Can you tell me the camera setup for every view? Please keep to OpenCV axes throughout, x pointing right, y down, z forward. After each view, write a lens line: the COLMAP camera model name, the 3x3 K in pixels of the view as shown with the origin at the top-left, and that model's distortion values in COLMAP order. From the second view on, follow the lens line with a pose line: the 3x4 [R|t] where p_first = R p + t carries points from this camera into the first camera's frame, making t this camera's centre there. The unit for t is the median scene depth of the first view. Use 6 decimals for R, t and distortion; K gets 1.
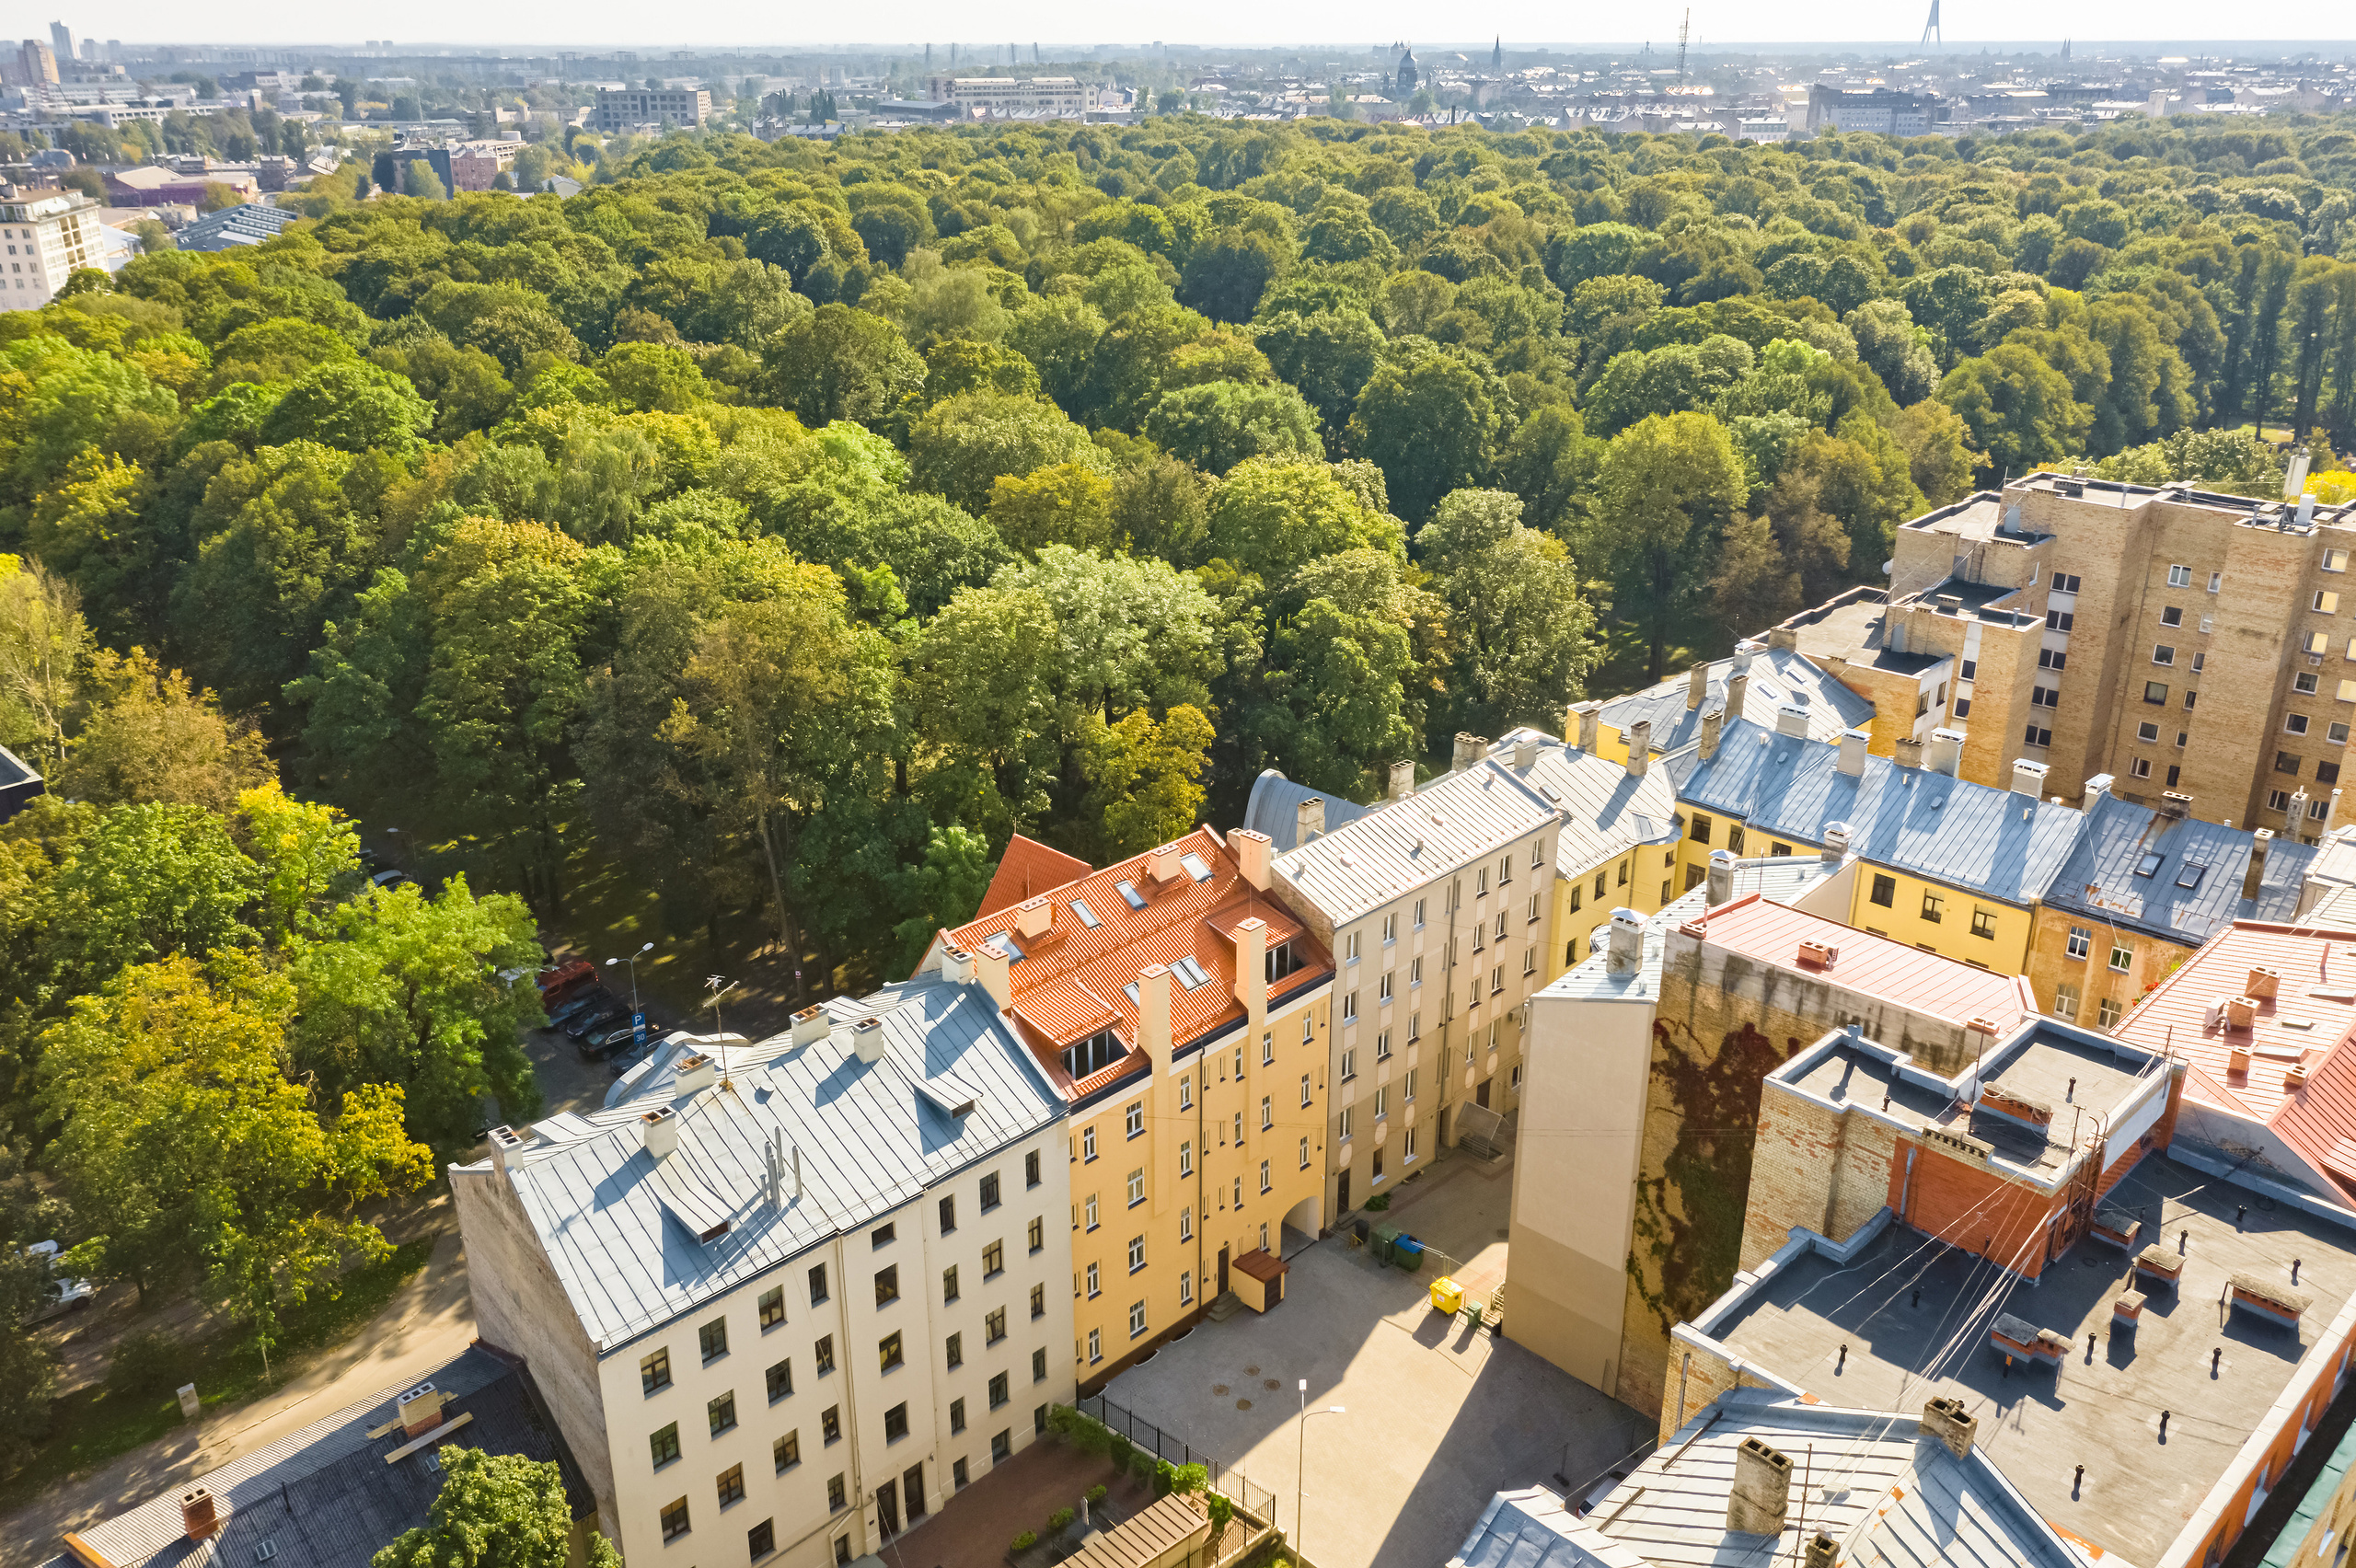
lens RADIAL K [[1875.1, 0, 1178.0], [0, 1875.1, 784.0], [0, 0, 1]] dist [0.001350, 0.010570]
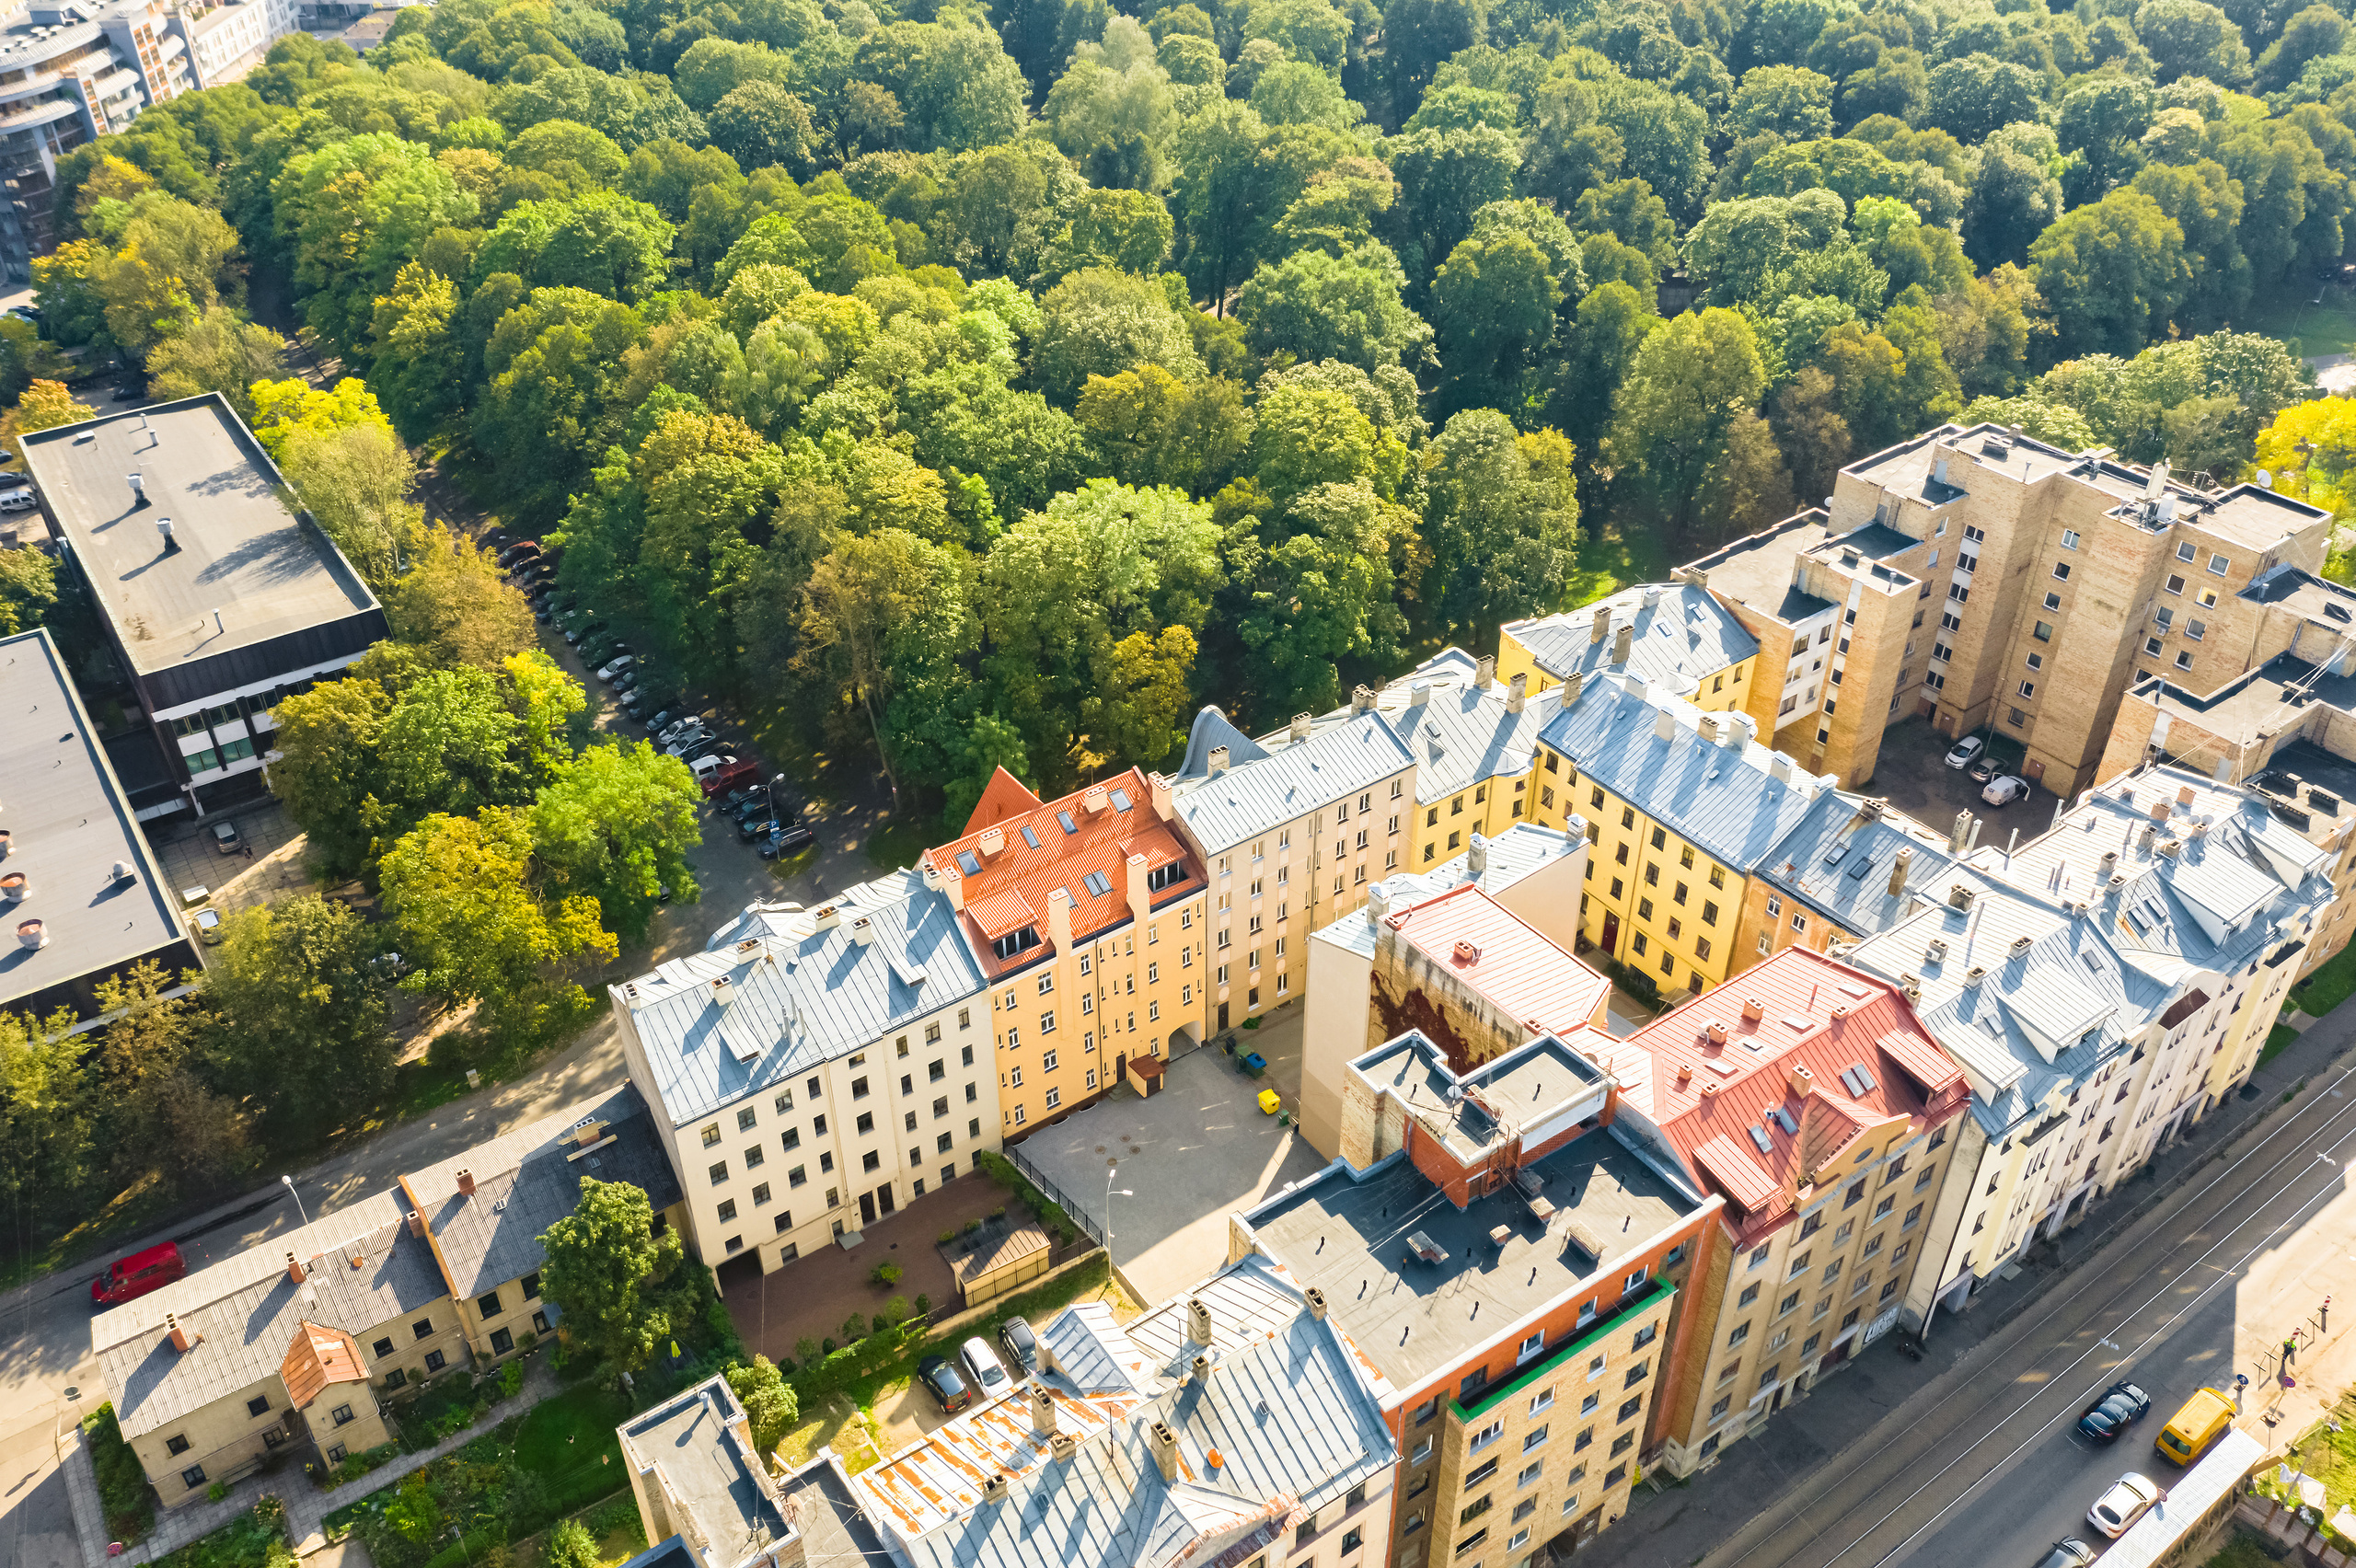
lens RADIAL K [[1875.1, 0, 1178.0], [0, 1875.1, 784.0], [0, 0, 1]] dist [0.001350, 0.010570]
pose [[0.984432, 0.097070, -0.146527, 0.208409], [-0.060292, 0.969576, 0.237247, -0.247557], [0.165099, -0.224720, 0.960335, -0.291188]]
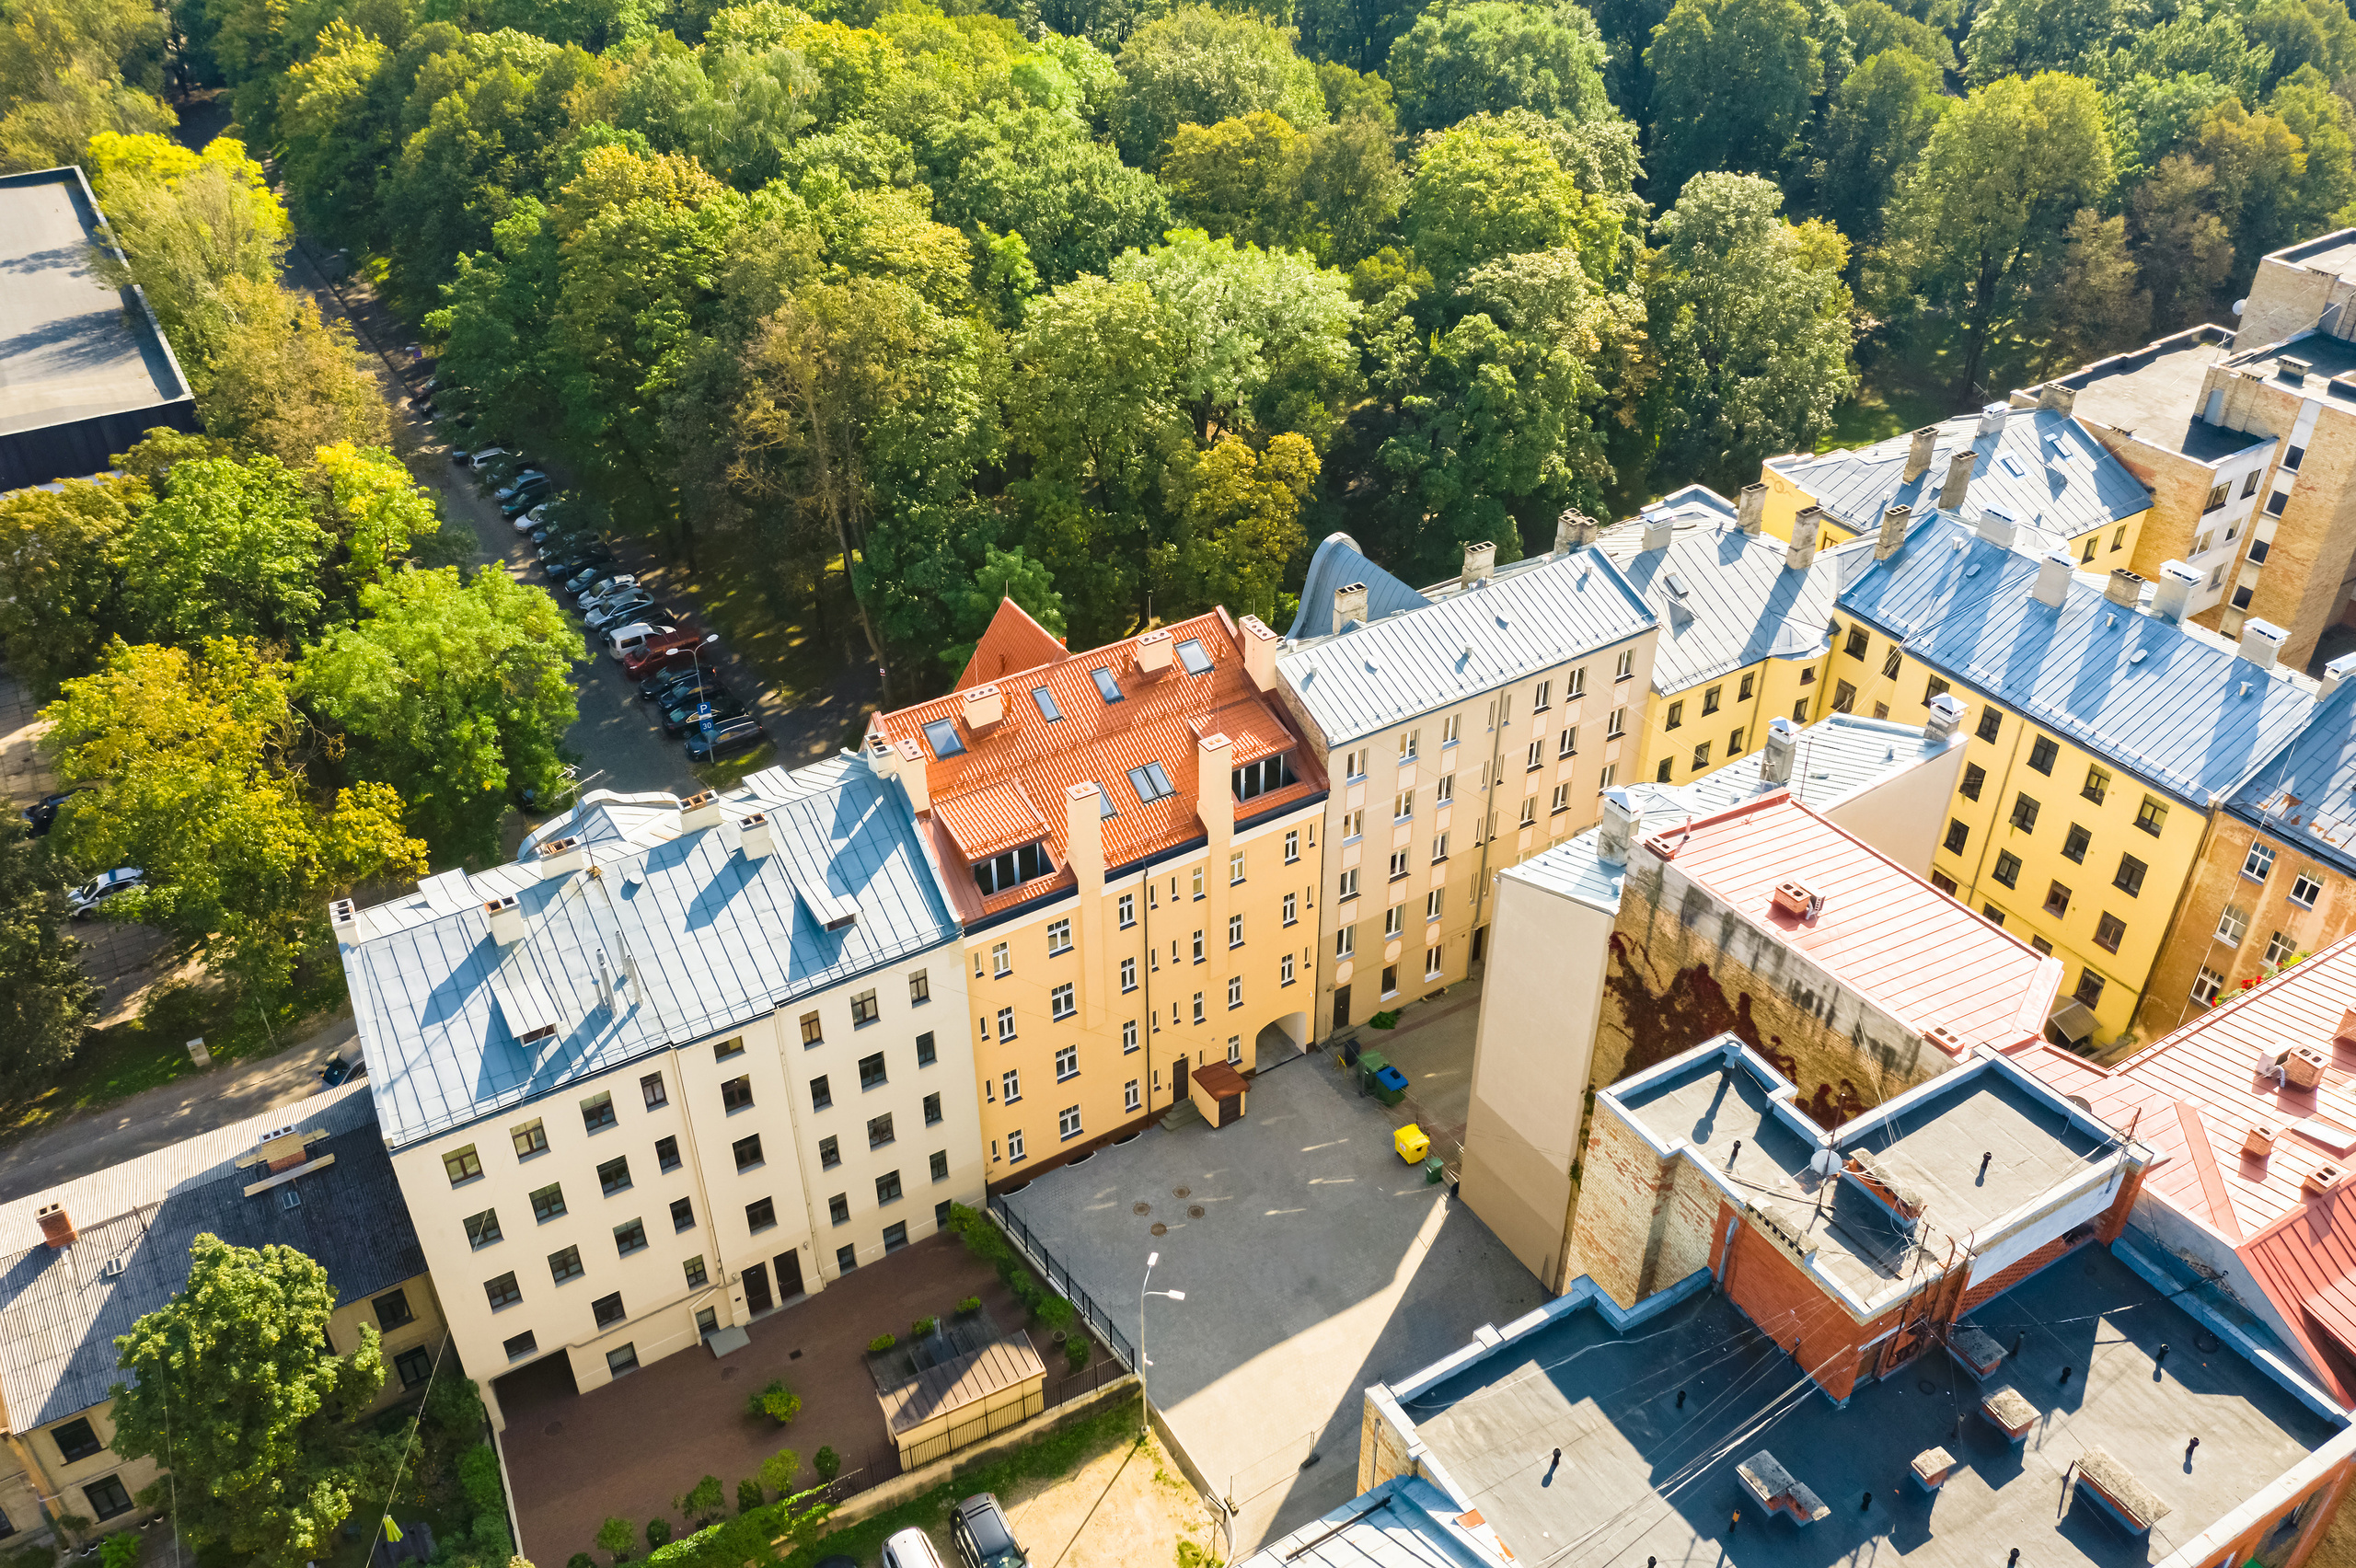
lens RADIAL K [[1867.3, 0, 1178.0], [0, 1867.3, 784.0], [0, 0, 1]] dist [0.006596, 0.012786]
pose [[0.971206, 0.132327, -0.198111, 0.150397], [-0.083628, 0.968002, 0.236597, -0.086744], [0.223080, -0.213216, 0.951196, 0.102440]]
